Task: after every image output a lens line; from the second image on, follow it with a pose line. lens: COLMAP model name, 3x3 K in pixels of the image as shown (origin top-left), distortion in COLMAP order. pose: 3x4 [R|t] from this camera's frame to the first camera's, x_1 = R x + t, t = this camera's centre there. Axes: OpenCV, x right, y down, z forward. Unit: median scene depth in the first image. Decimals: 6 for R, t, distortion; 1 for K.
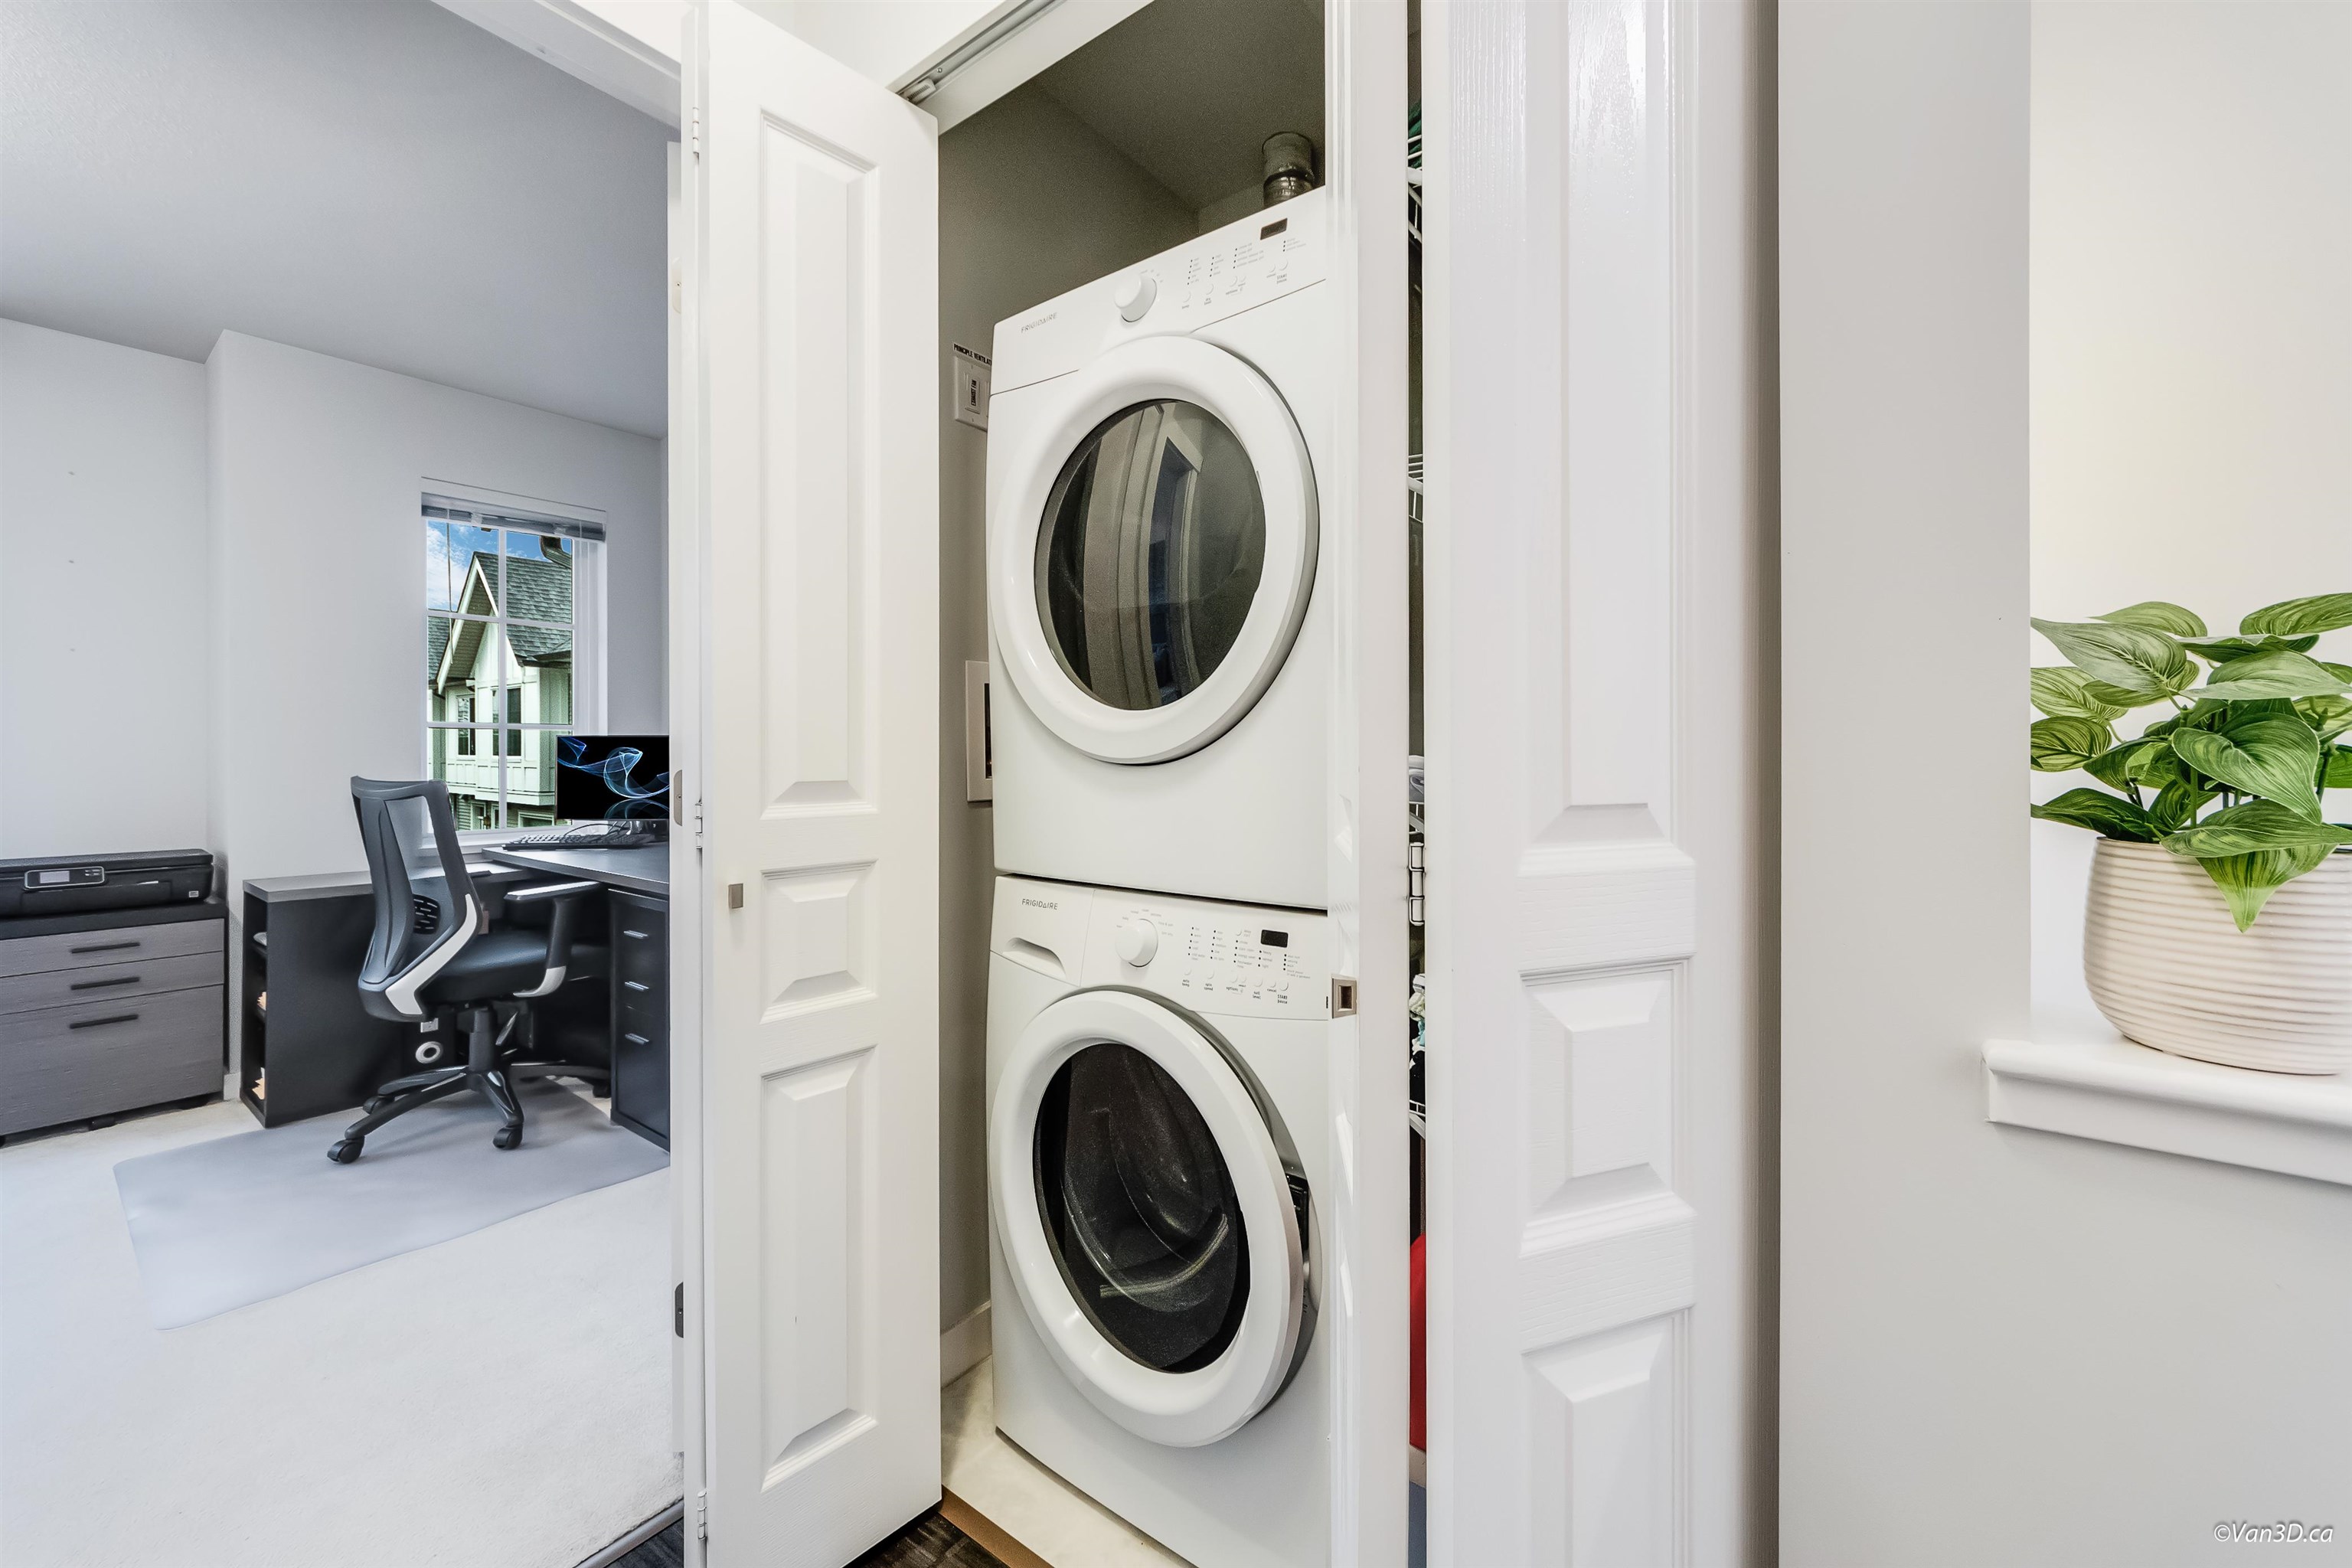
lens RADIAL K [[907.1, 0, 1240.1], [0, 907.1, 751.6], [0, 0, 1]] dist [-0.000194, 0.000560]
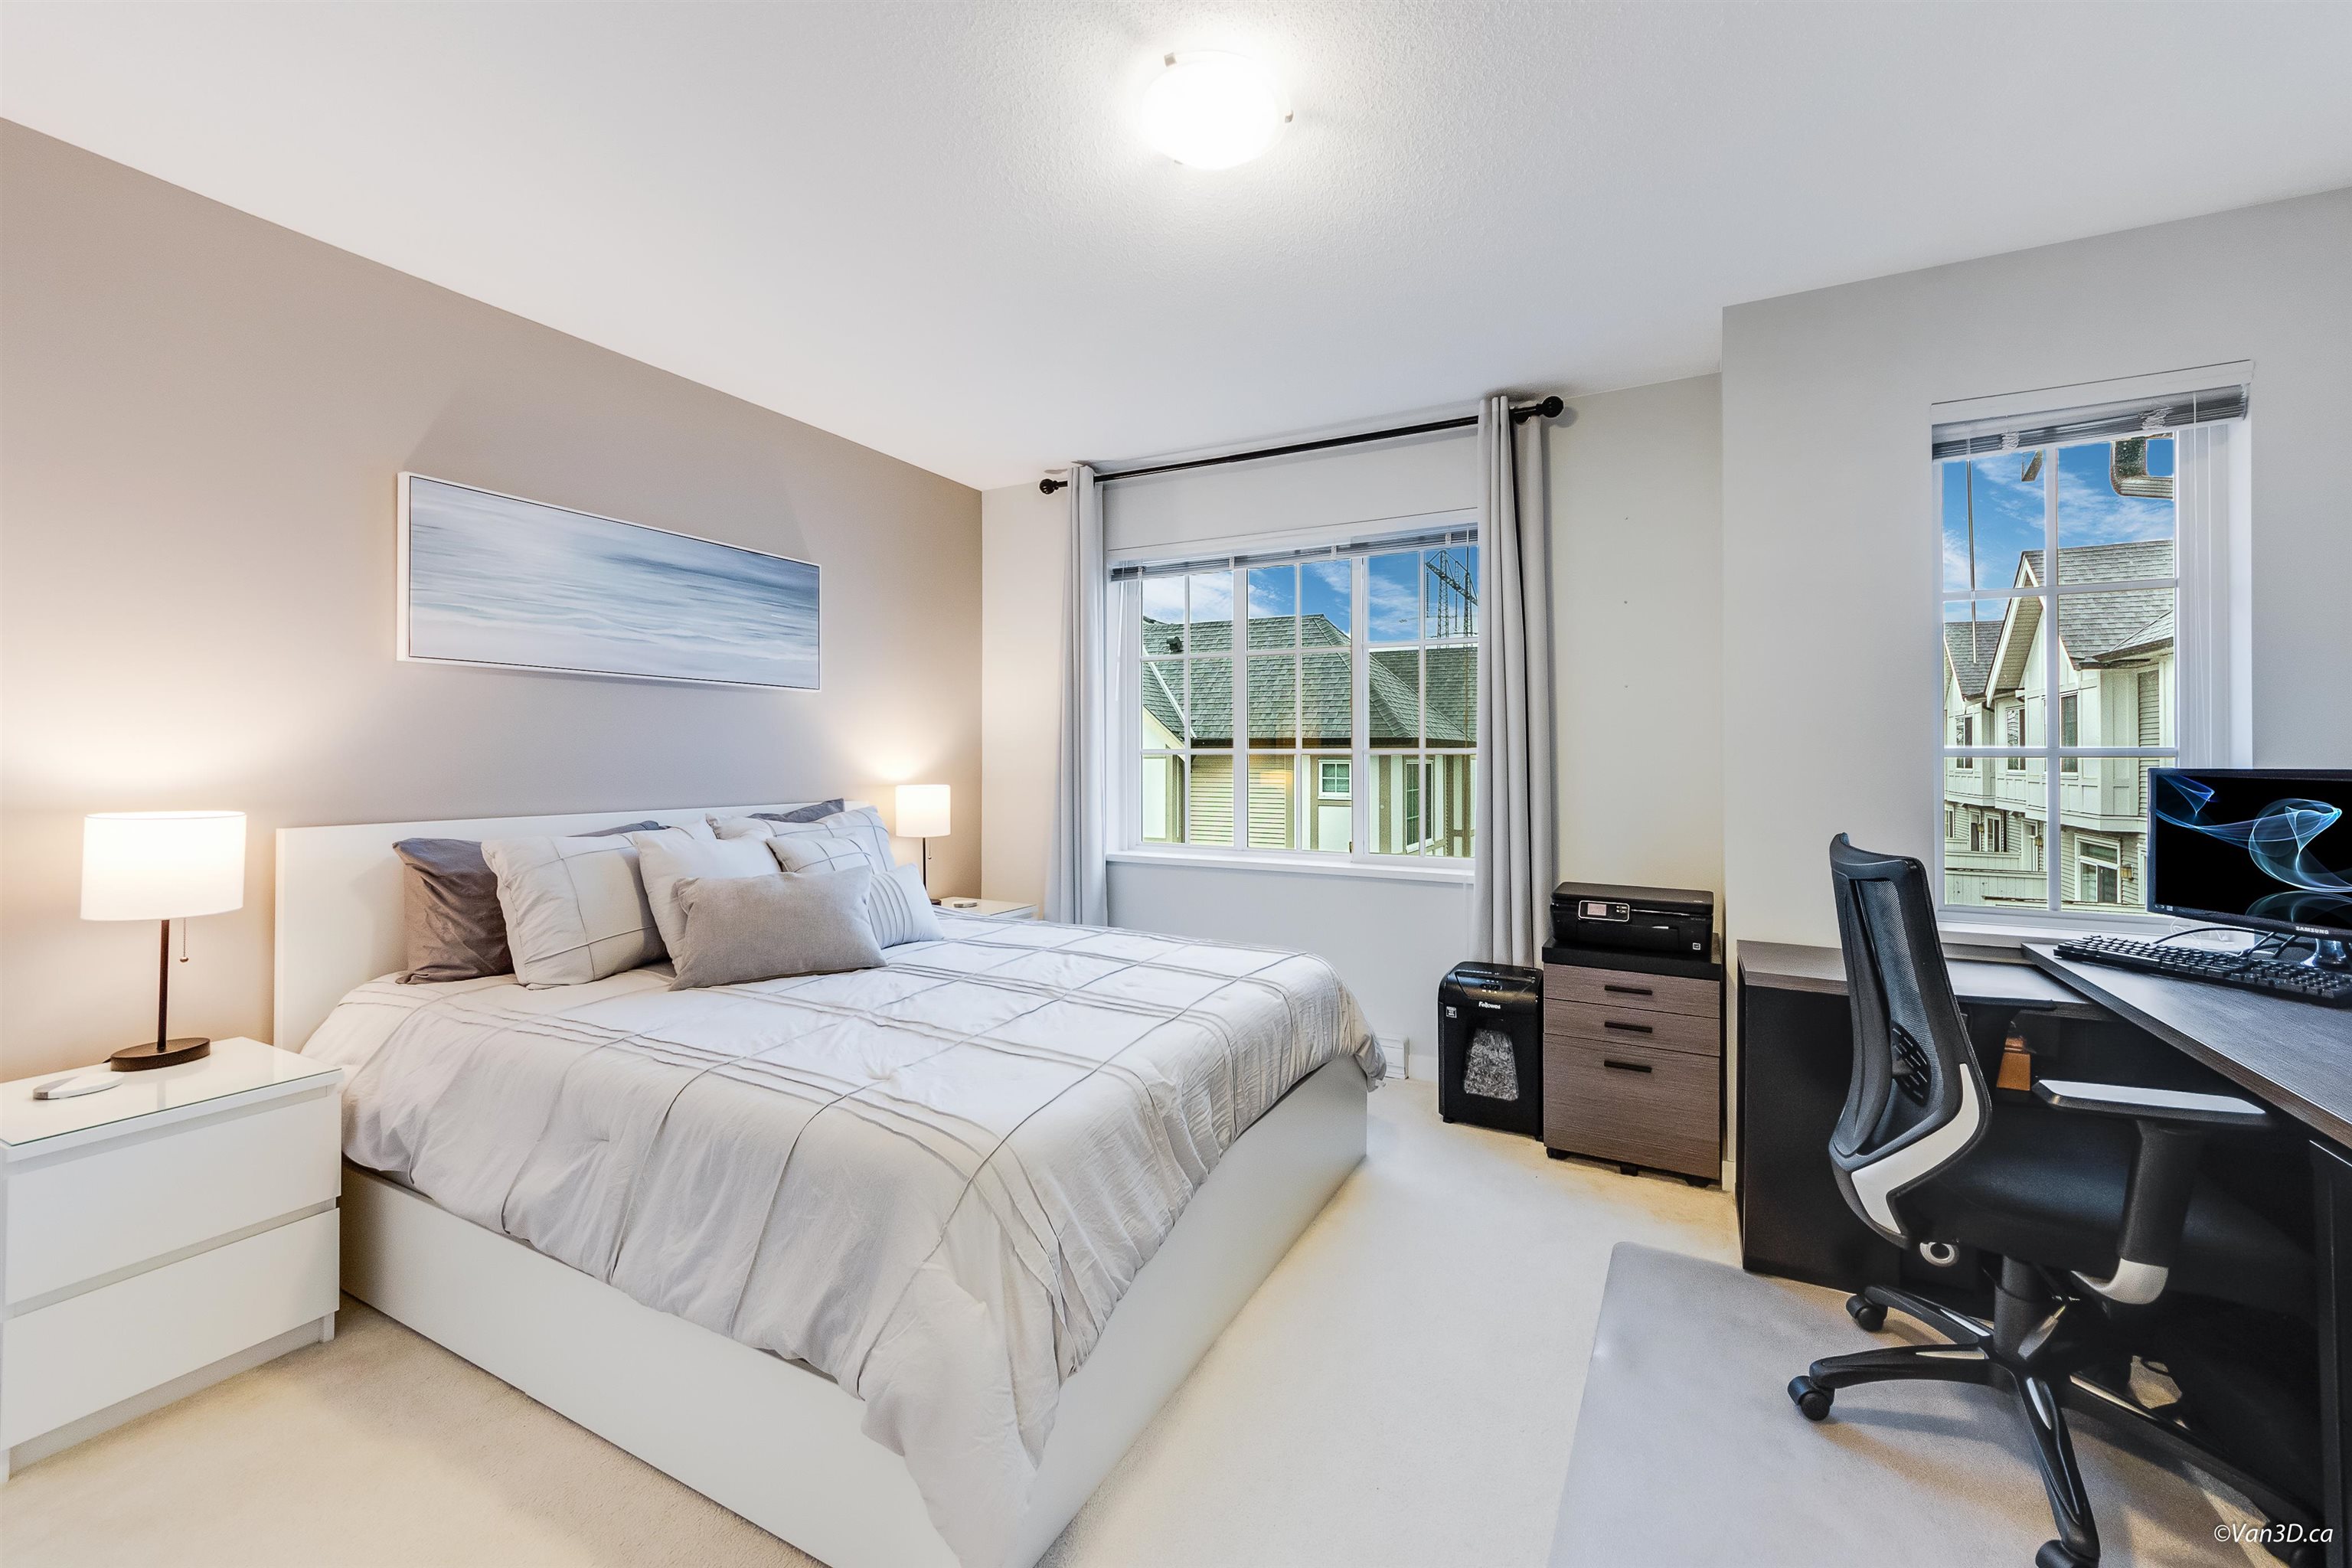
lens RADIAL K [[907.1, 0, 1240.1], [0, 907.1, 751.6], [0, 0, 1]] dist [-0.000194, 0.000560]
pose [[0.155011, -0.006924, -0.987888, -0.254218], [-0.005029, 0.999957, -0.007798, -0.021519], [0.987900, 0.006176, 0.154970, 0.315767]]
